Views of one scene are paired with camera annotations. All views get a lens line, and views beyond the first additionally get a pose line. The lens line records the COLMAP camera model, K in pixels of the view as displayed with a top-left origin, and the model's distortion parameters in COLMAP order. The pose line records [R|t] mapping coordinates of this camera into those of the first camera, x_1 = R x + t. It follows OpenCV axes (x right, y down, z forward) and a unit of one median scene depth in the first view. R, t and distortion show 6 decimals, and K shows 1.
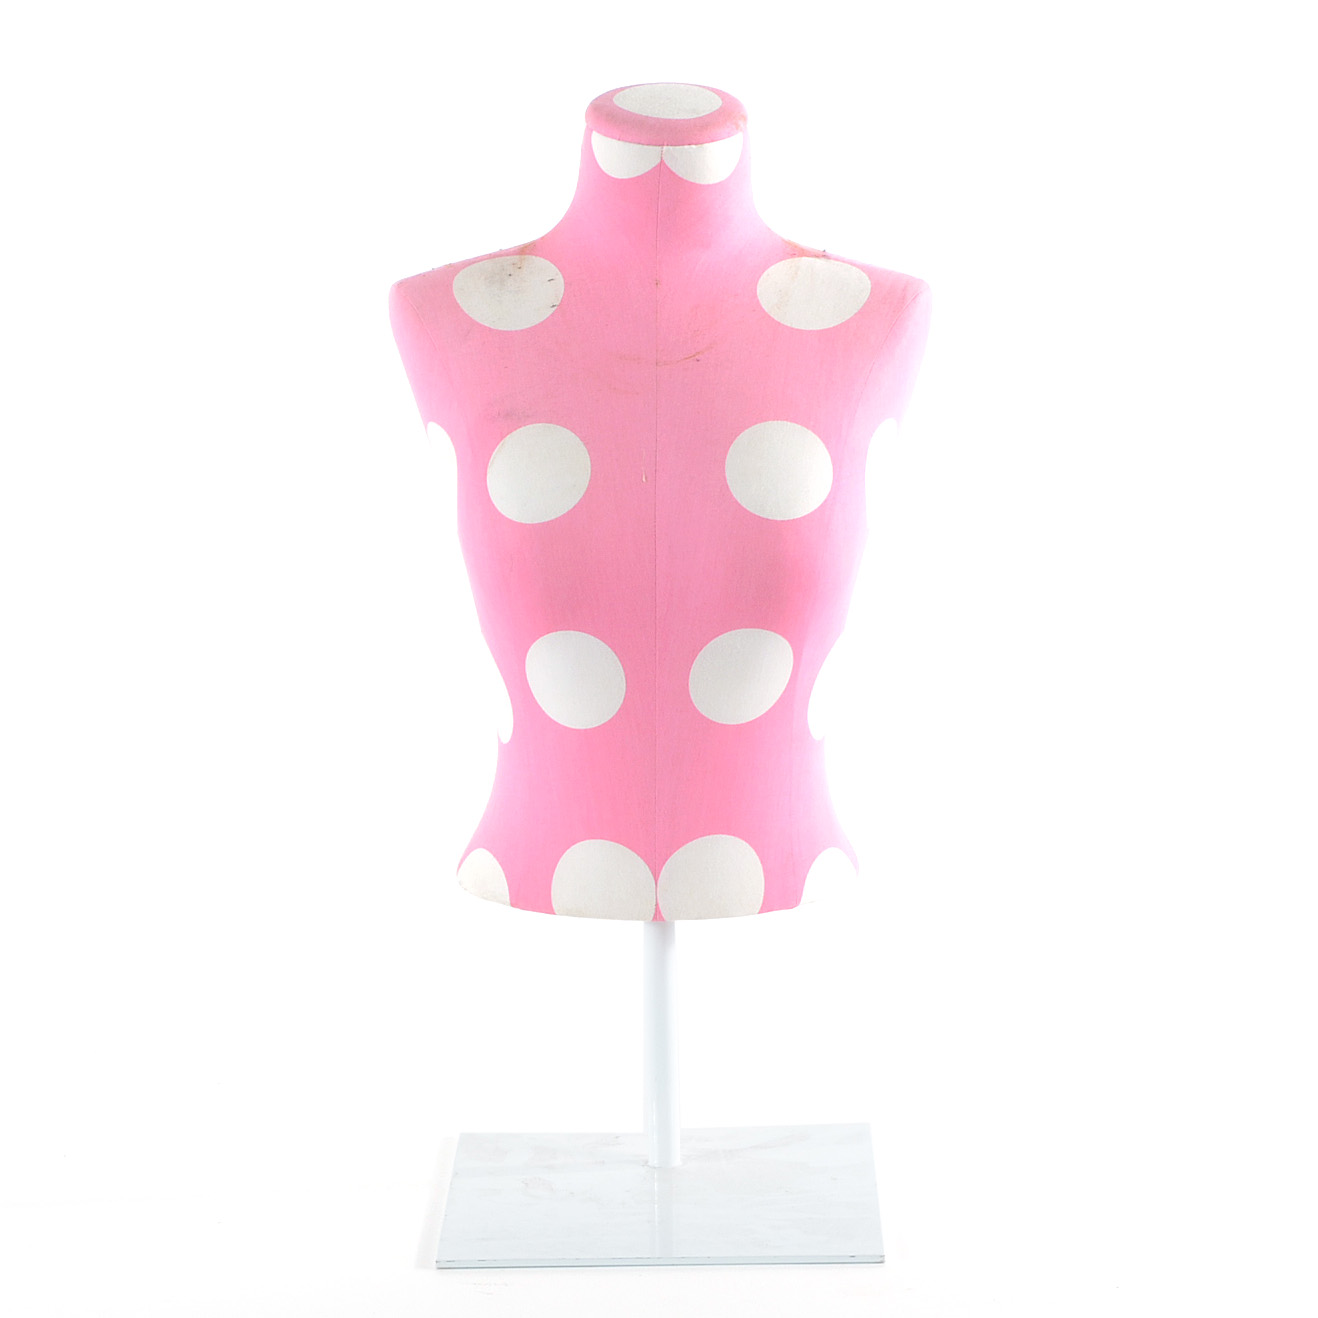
lens RADIAL K [[4080.1, 0, 659.0], [0, 4080.1, 659.0], [0, 0, 1]] dist [-0.094604, -0.565310]
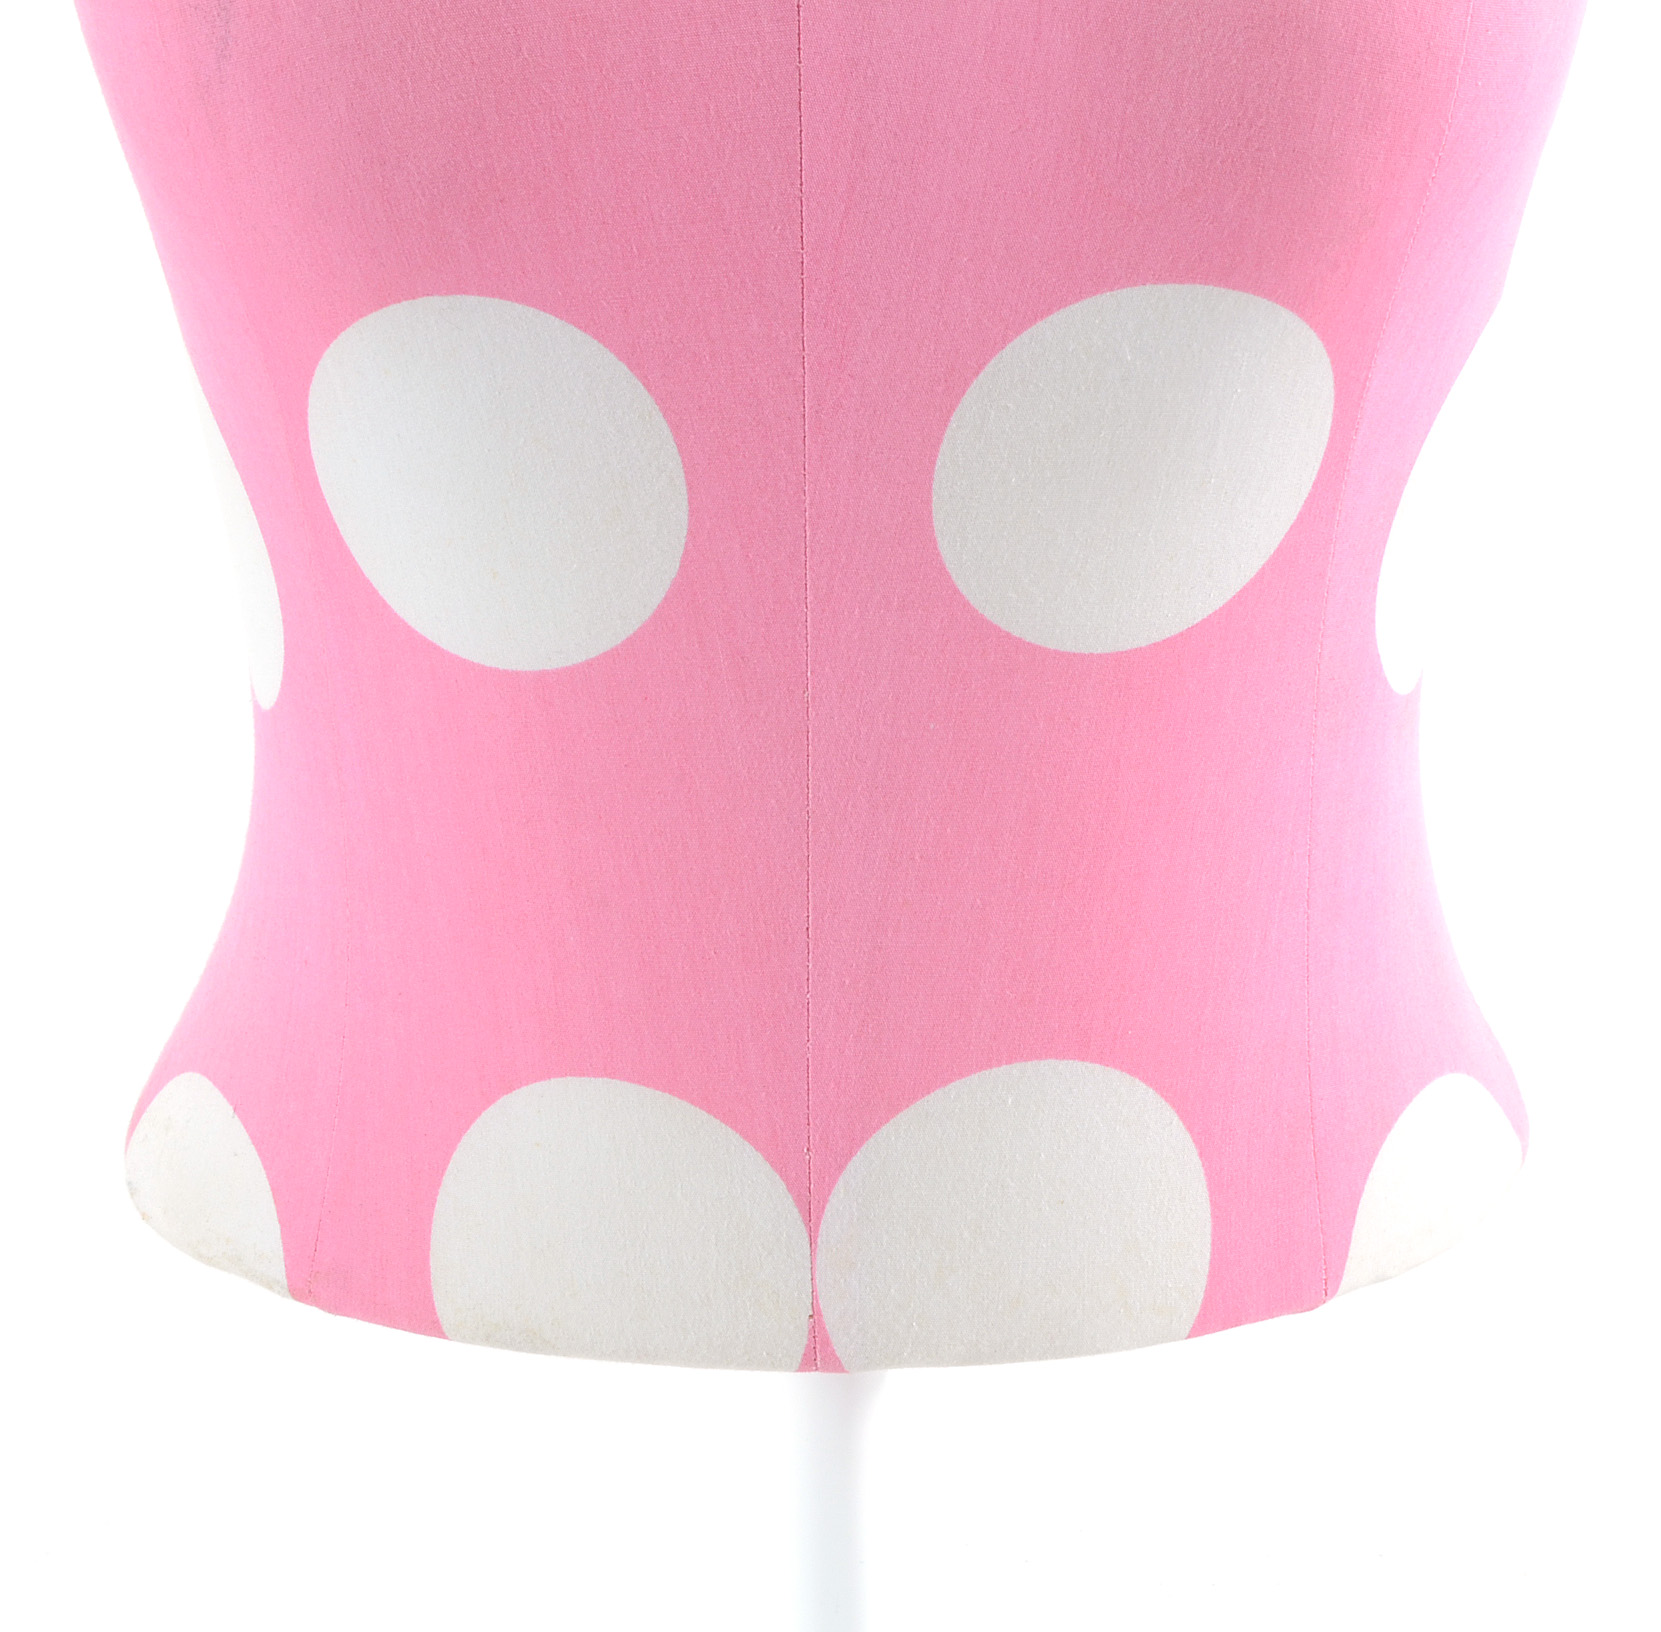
lens RADIAL K [[5053.2, 0, 830.5], [0, 5053.2, 816.0], [0, 0, 1]] dist [0.021327, 0.146781]
pose [[0.999972, -0.004554, -0.005928, 0.002590], [0.005095, 0.995484, 0.094796, -0.004360], [0.005470, -0.094823, 0.995479, 0.668027]]
